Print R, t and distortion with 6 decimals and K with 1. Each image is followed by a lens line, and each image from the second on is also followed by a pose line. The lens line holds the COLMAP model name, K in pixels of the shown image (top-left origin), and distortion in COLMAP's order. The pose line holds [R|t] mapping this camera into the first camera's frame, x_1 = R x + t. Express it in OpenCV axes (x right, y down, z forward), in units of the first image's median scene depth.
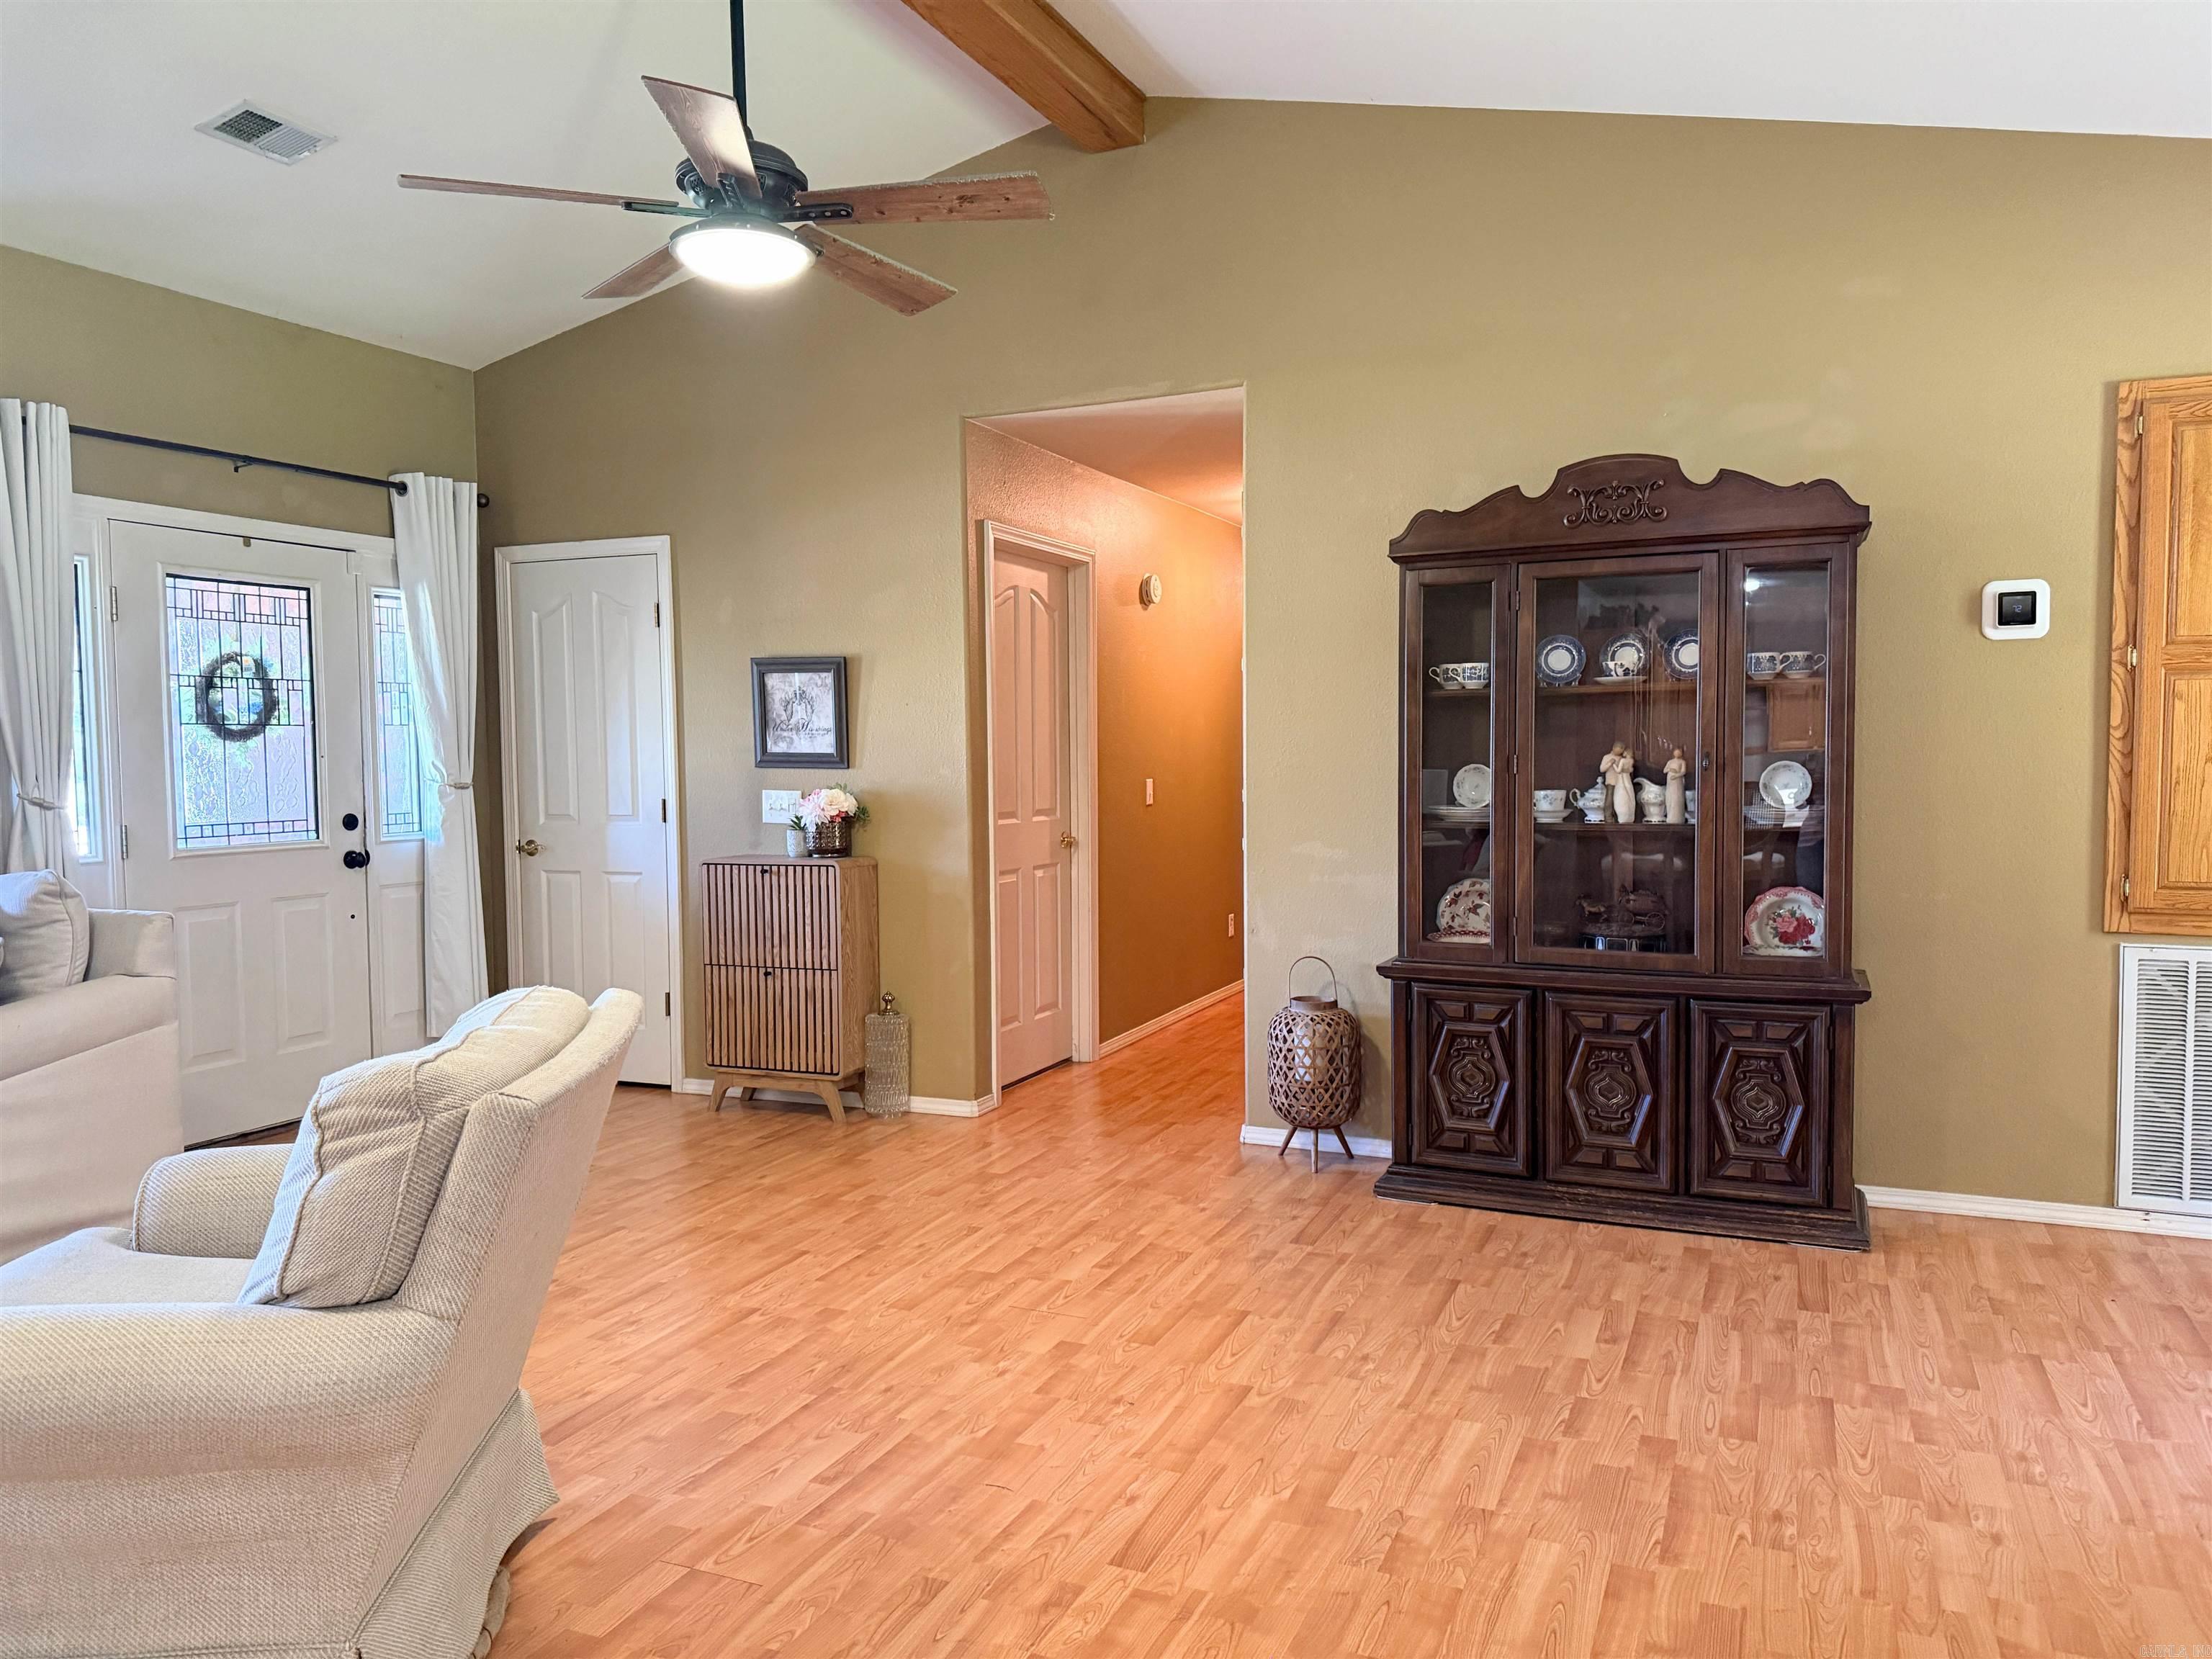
lens RADIAL K [[1546.9, 0, 1116.7], [0, 1546.9, 825.5], [0, 0, 1]] dist [0.043700, -0.051896]
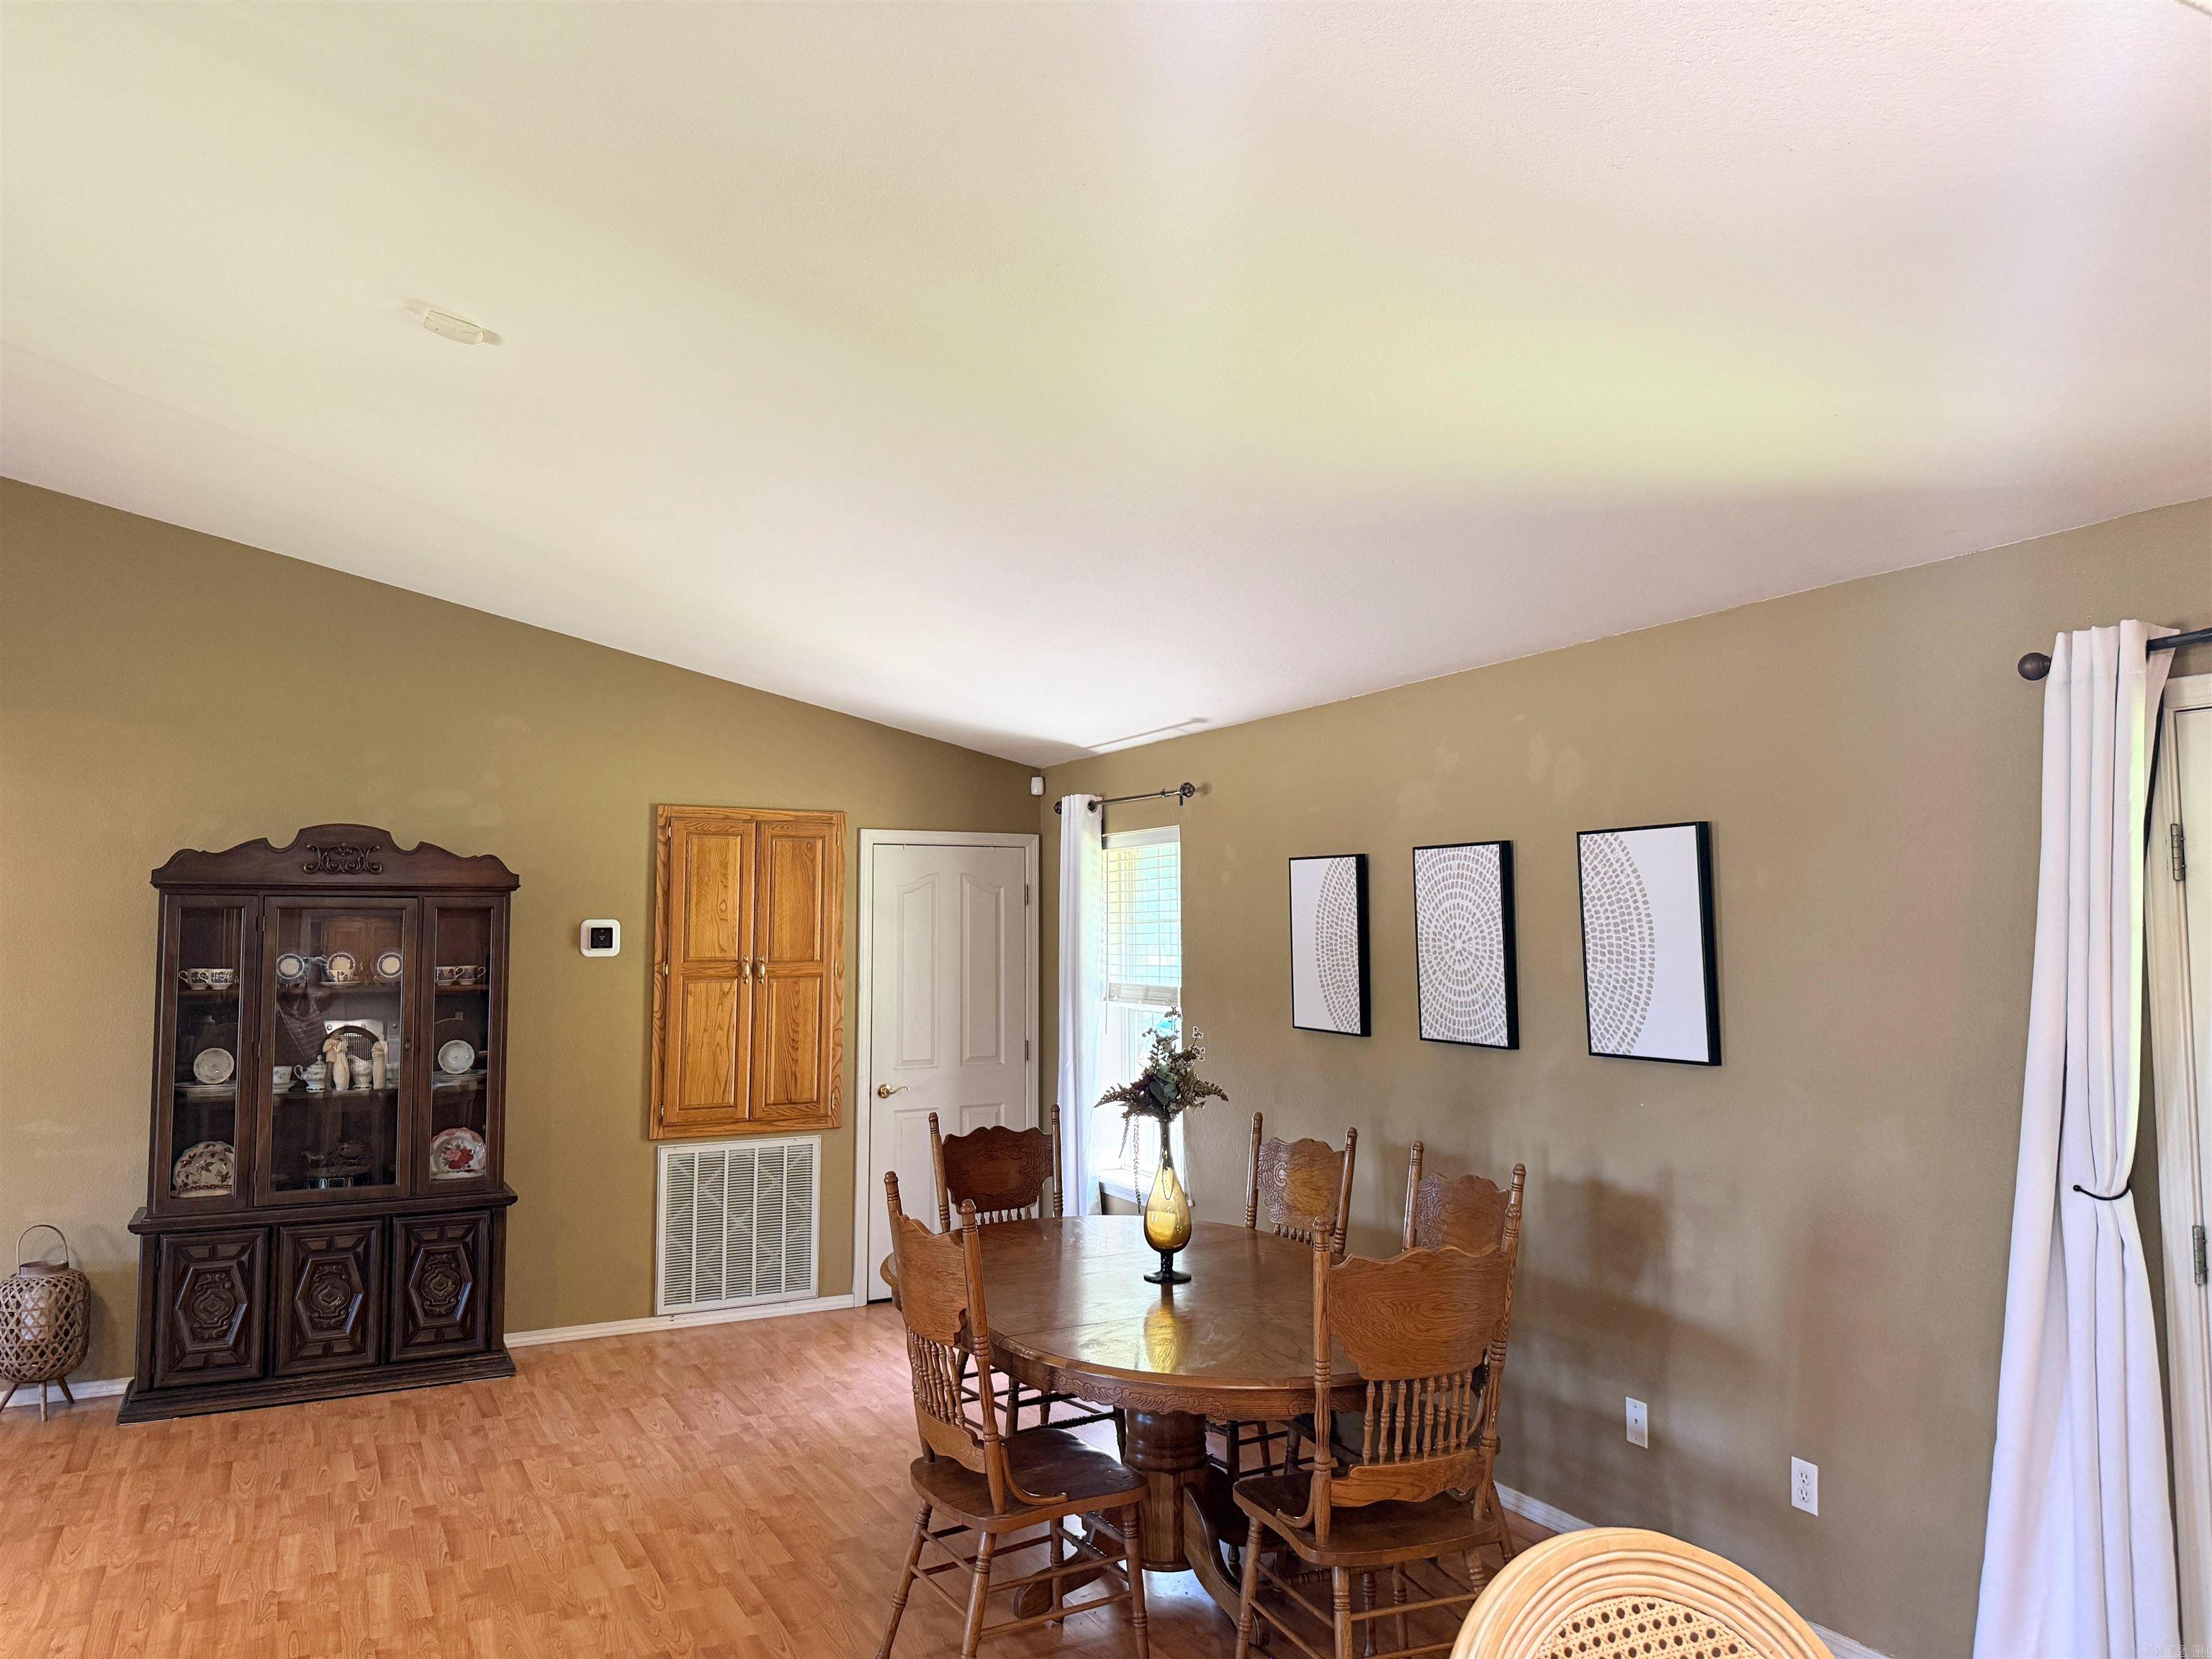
lens RADIAL K [[1546.9, 0, 1097.5], [0, 1546.9, 838.8], [0, 0, 1]] dist [0.043700, -0.051896]
pose [[0.635073, 0.057495, 0.770309, -0.315606], [0.034315, 0.994142, -0.102492, -0.058493], [-0.771689, 0.091524, 0.629380, -0.379486]]
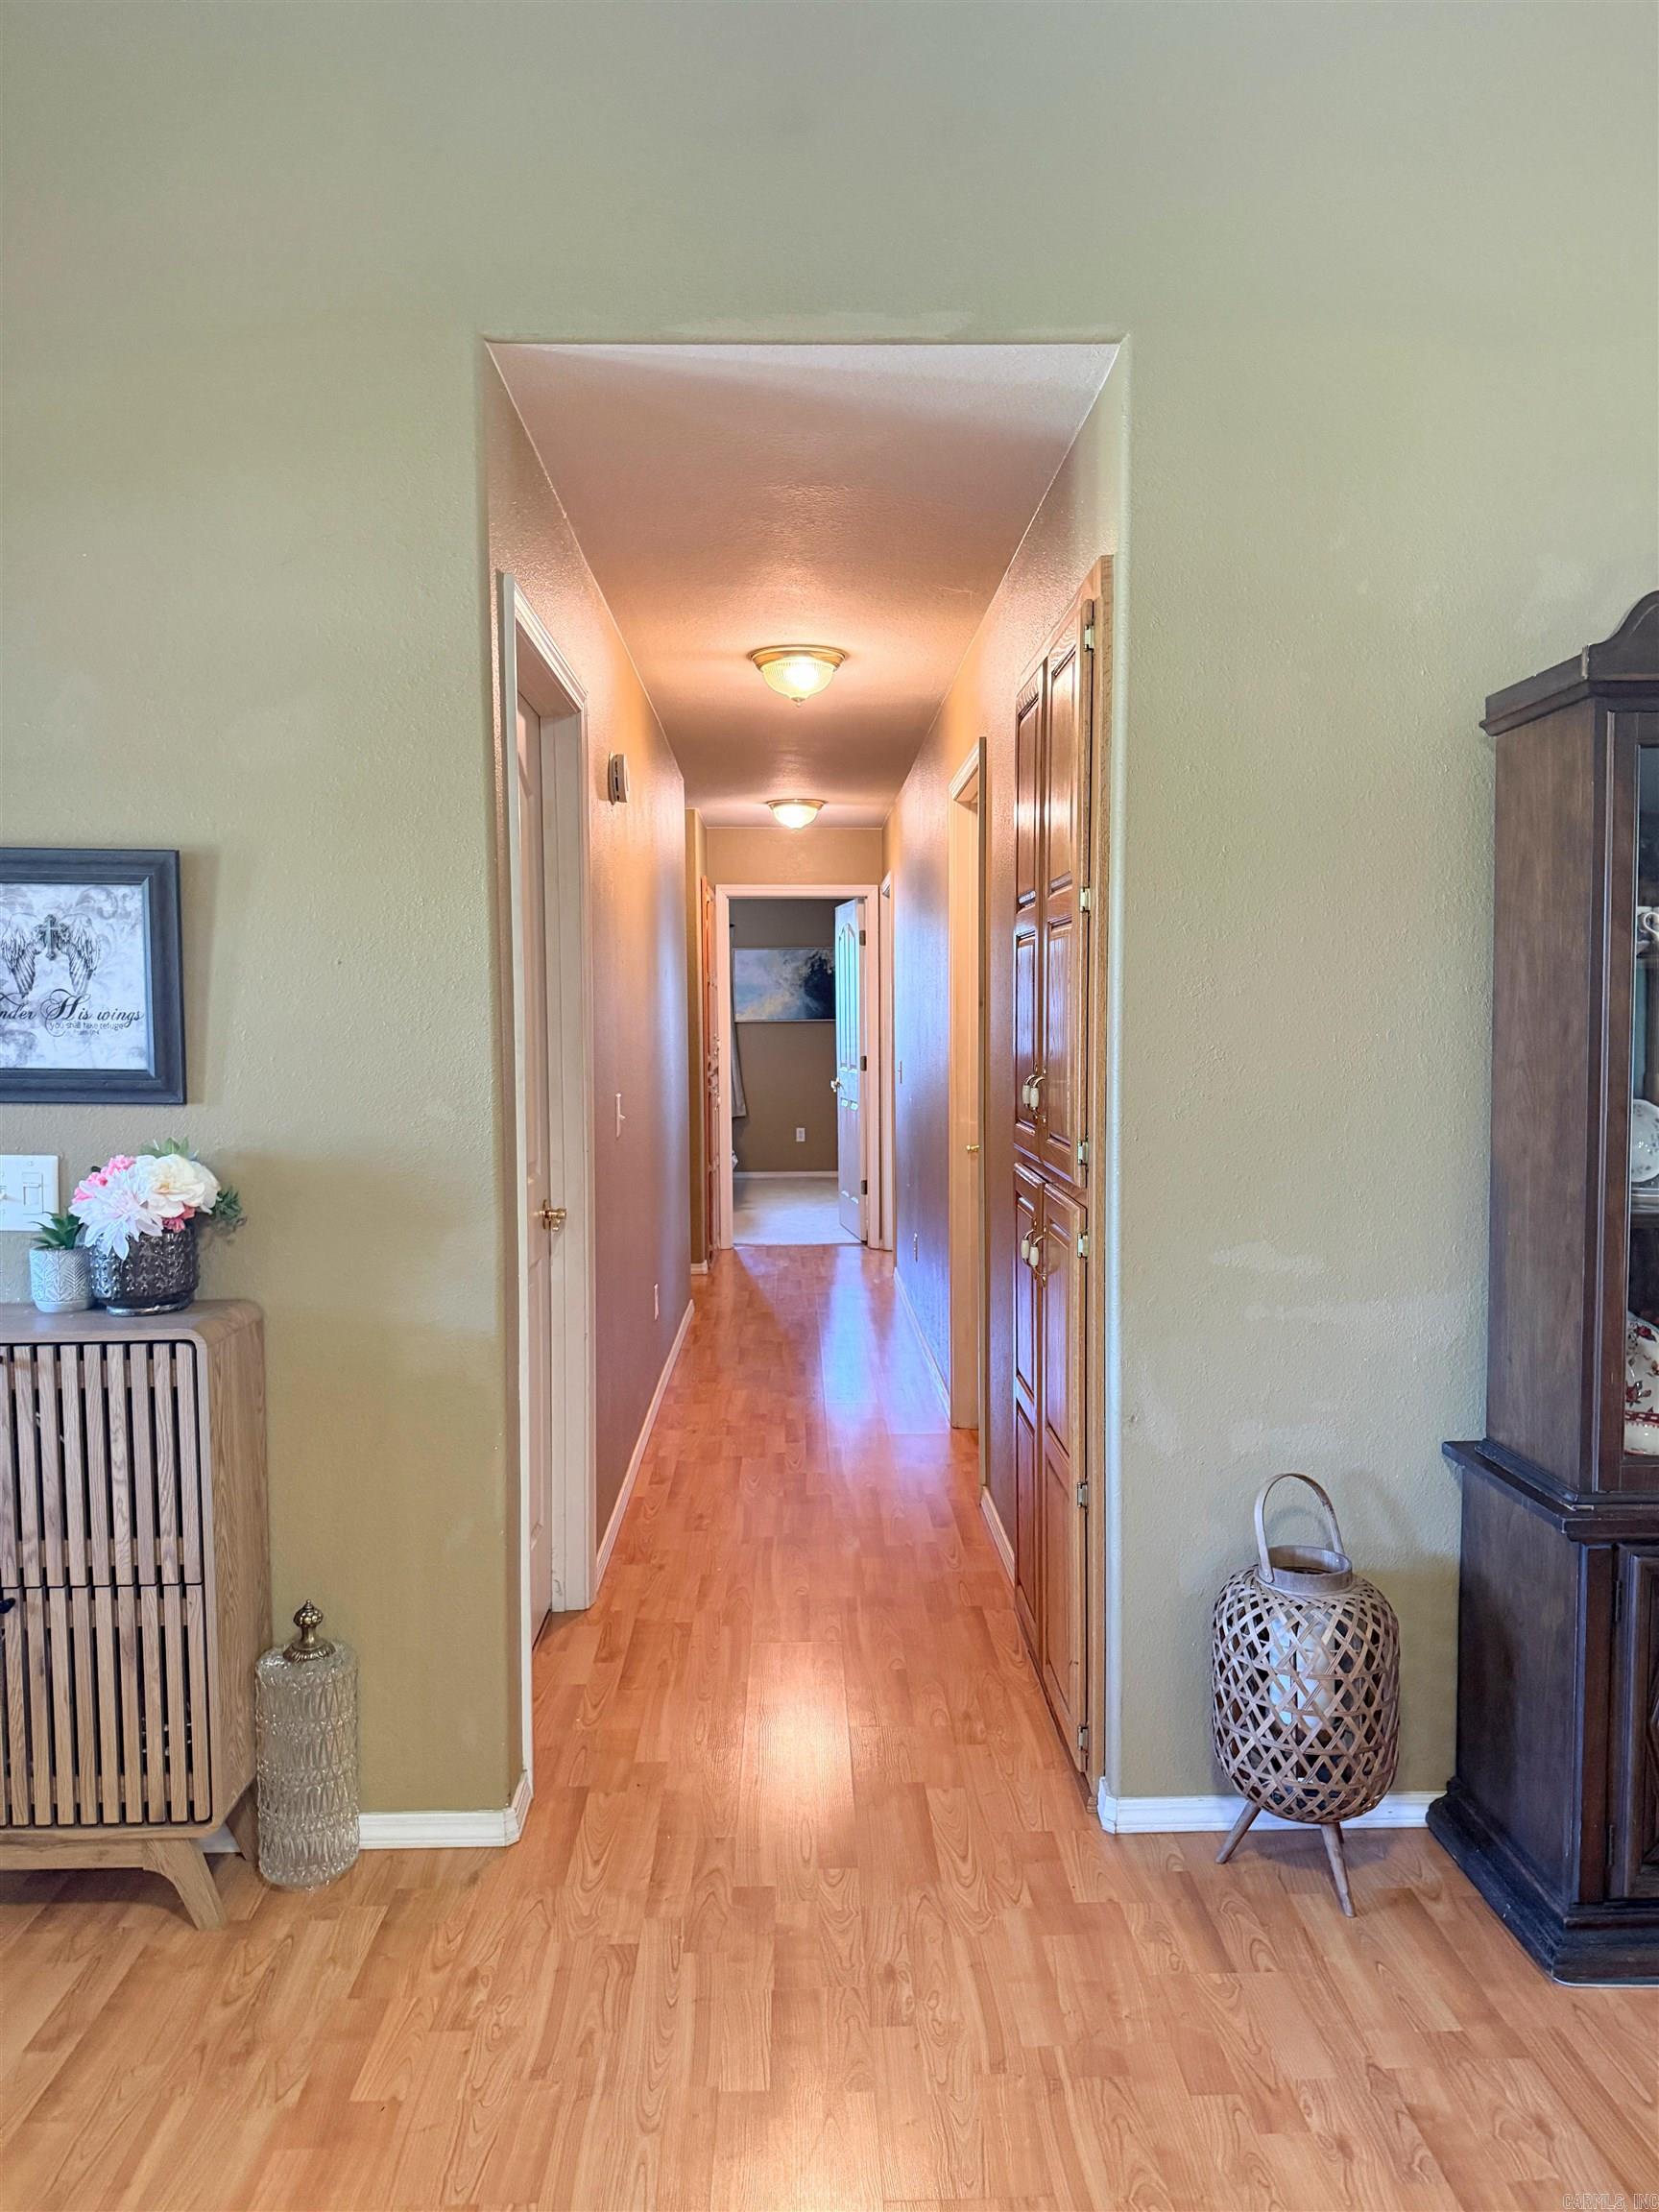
lens RADIAL K [[1546.9, 0, 817.8], [0, 1546.9, 1115.8], [0, 0, 1]] dist [0.043700, -0.051896]
pose [[0.906758, -0.023107, 0.421017, -0.265151], [0.015844, 0.999659, 0.020742, -0.053795], [-0.421353, -0.012138, 0.906816, 0.699300]]
